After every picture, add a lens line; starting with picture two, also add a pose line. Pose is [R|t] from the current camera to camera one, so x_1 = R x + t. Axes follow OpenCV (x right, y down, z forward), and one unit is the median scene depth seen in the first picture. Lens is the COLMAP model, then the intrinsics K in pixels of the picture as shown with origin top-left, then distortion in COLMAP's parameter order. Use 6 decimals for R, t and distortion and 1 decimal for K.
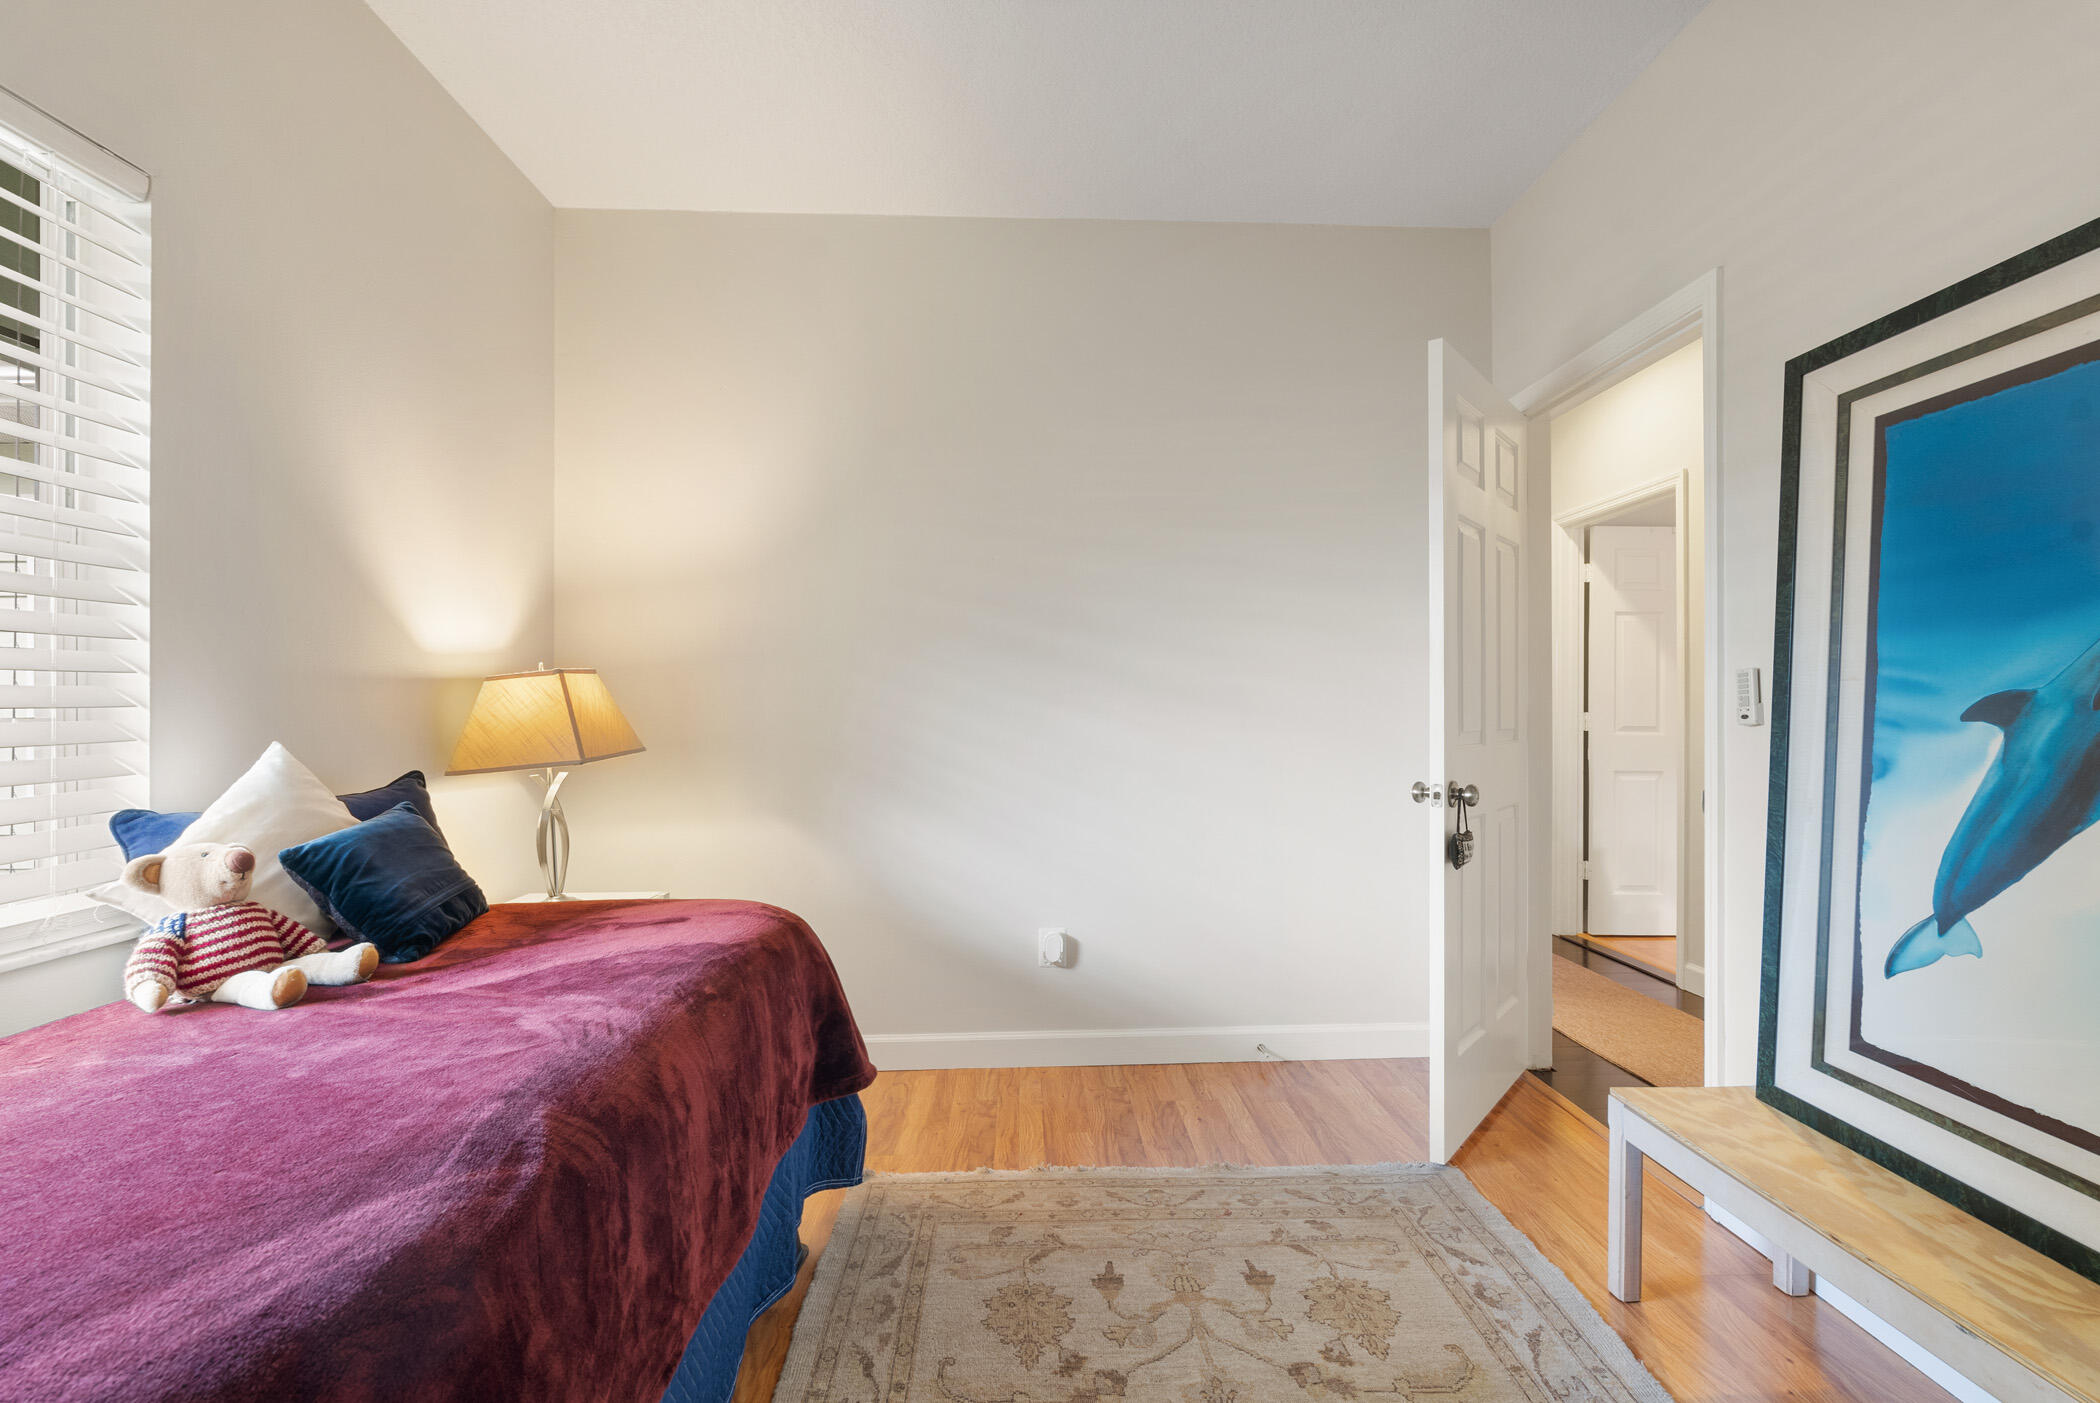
lens RADIAL K [[942.8, 0, 1055.4], [0, 942.8, 711.1], [0, 0, 1]] dist [-0.001254, 0.000401]
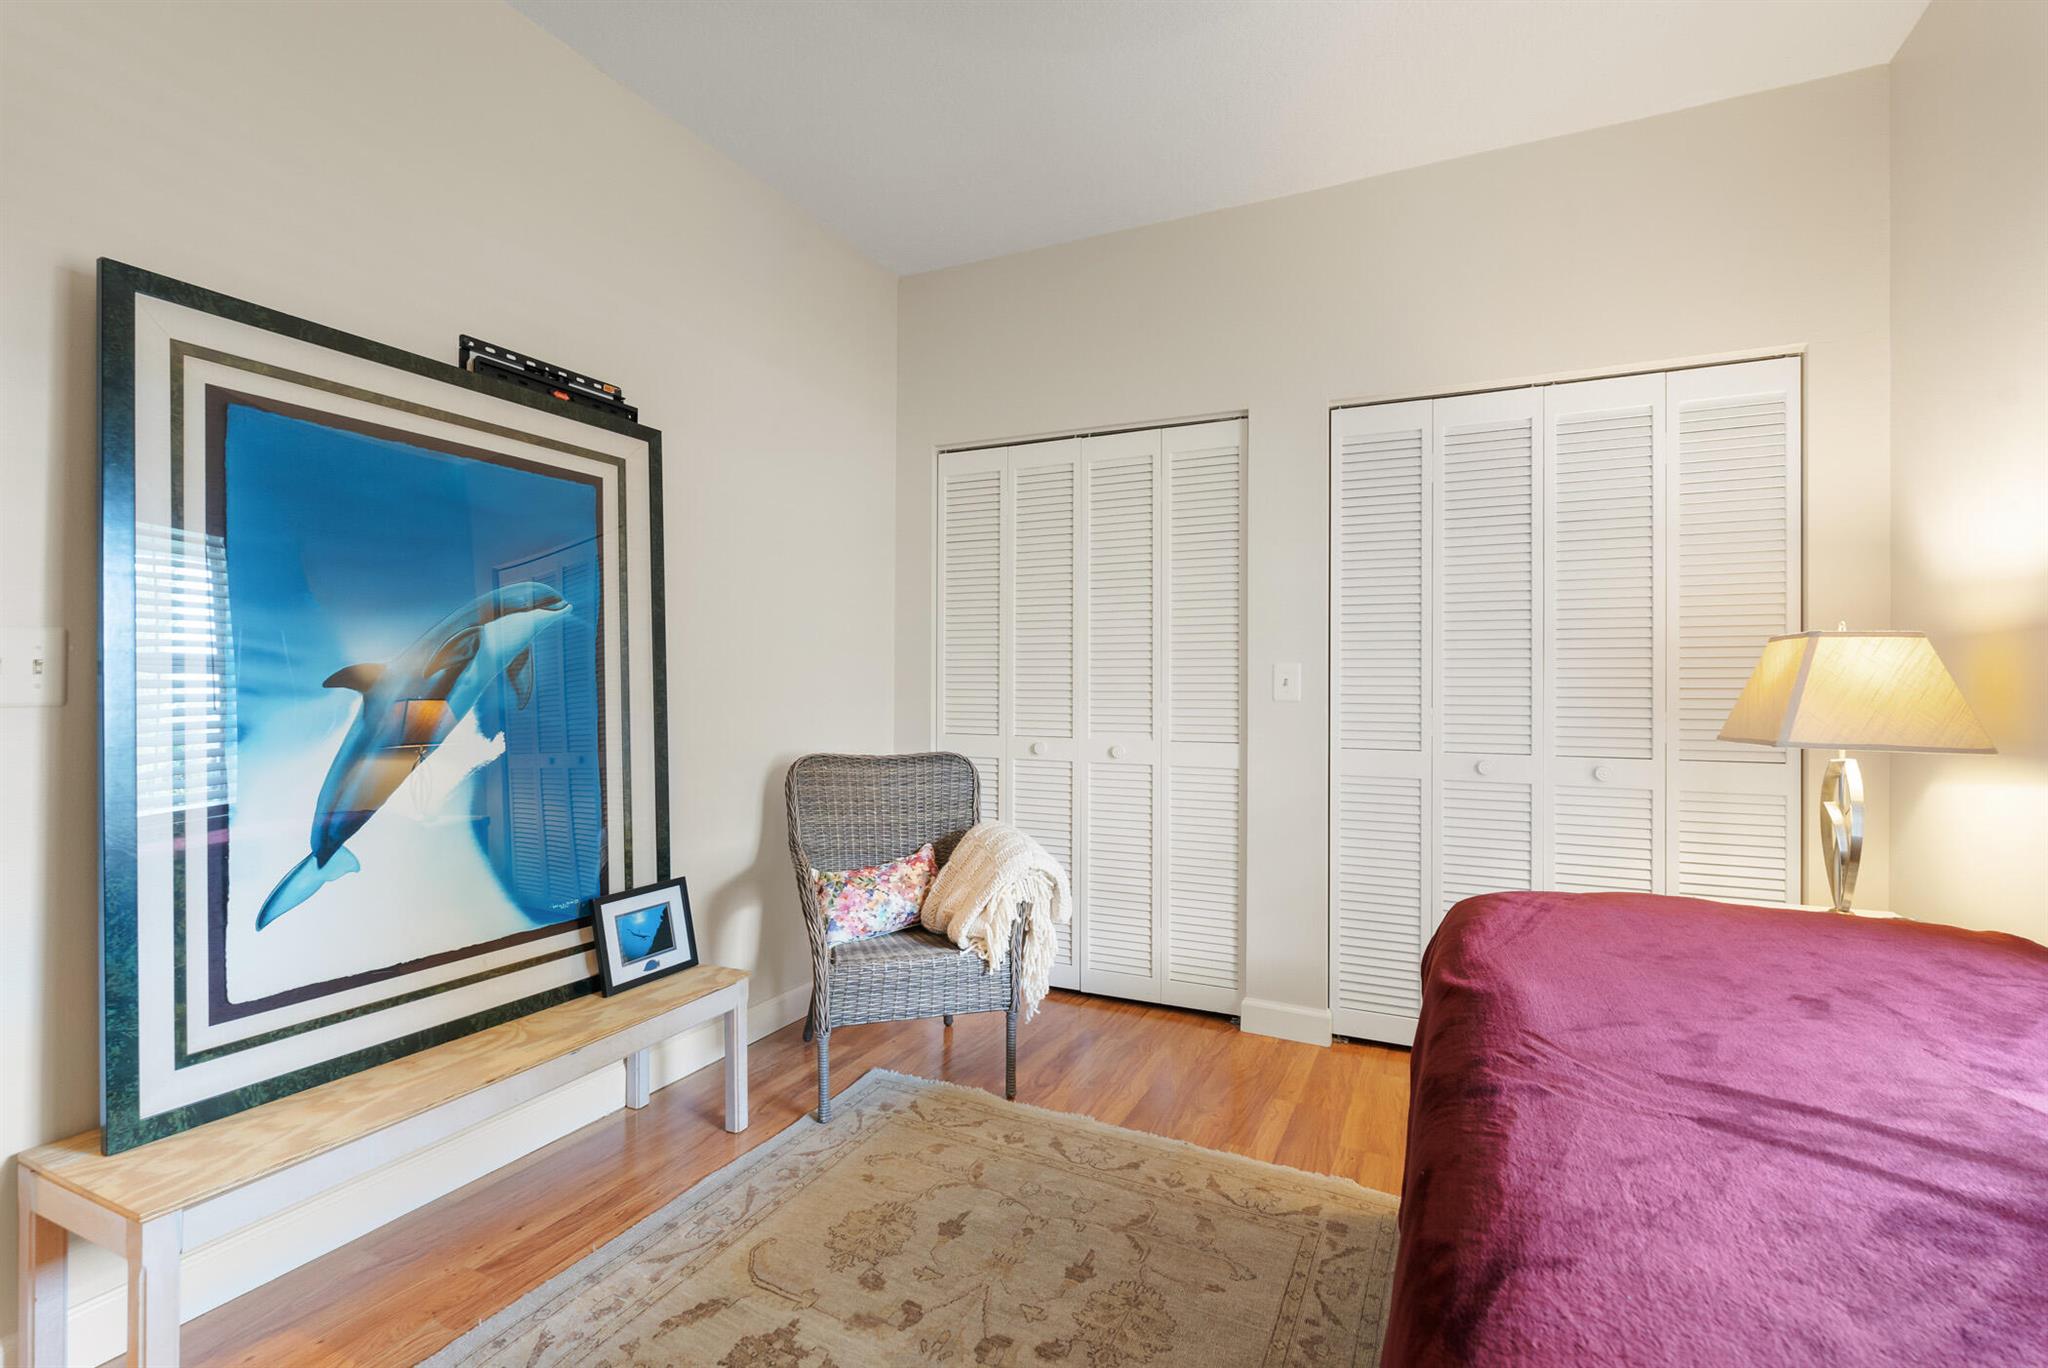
lens RADIAL K [[919.5, 0, 1025.8], [0, 919.5, 684.3], [0, 0, 1]] dist [-0.001254, 0.000401]
pose [[-0.881569, -0.007726, 0.471991, -0.368378], [-0.005274, 0.999965, 0.006518, -0.005236], [-0.472025, 0.003257, -0.881579, 1.511789]]
